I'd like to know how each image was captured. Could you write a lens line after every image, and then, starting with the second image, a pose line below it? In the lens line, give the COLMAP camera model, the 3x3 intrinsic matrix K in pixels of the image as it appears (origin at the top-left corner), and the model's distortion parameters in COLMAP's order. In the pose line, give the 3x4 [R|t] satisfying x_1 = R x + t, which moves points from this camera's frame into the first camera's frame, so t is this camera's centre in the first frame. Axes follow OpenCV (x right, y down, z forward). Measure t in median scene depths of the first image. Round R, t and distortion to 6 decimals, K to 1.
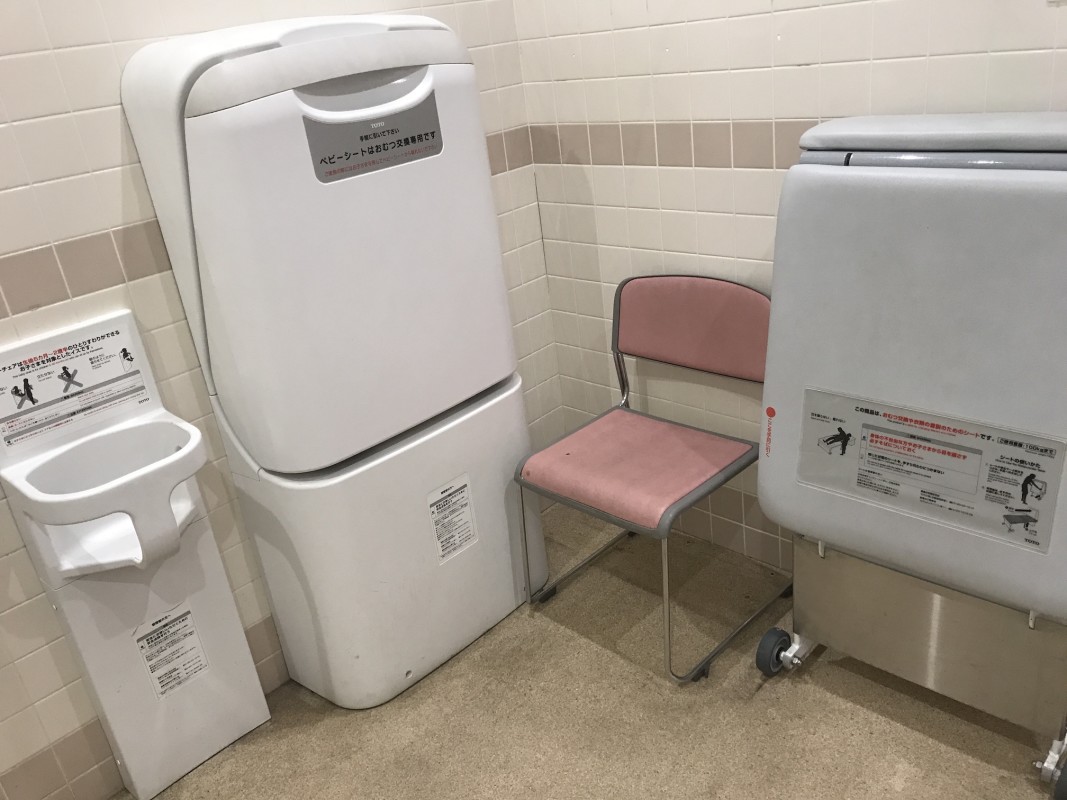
lens RADIAL K [[867.4, 0, 533.0], [0, 867.4, 401.6], [0, 0, 1]] dist [0.004941, -0.002116]
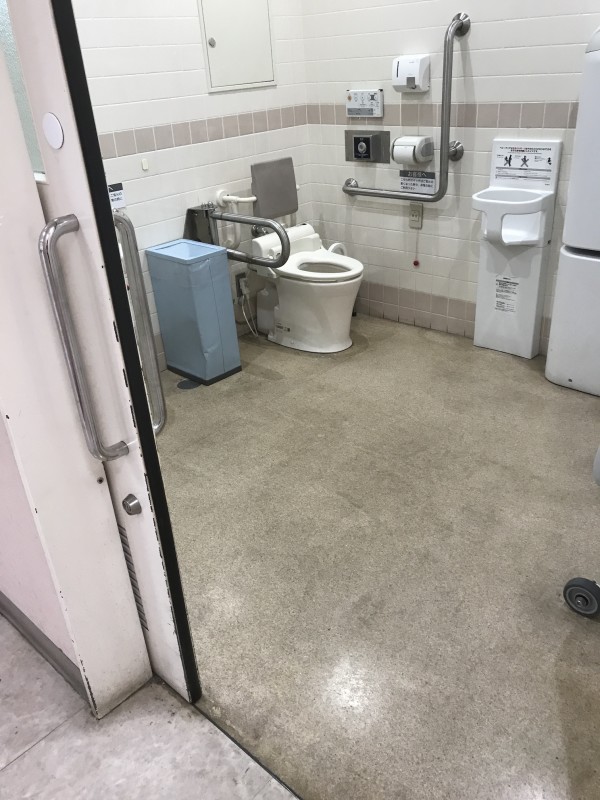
lens RADIAL K [[650.3, 0, 299.5], [0, 650.3, 399.5], [0, 0, 1]] dist [0.004941, -0.002116]
pose [[0.035922, 0.568312, -0.822028, 1.228498], [-0.350656, 0.777429, 0.522154, -0.223828], [0.935815, 0.269492, 0.227209, 0.173127]]
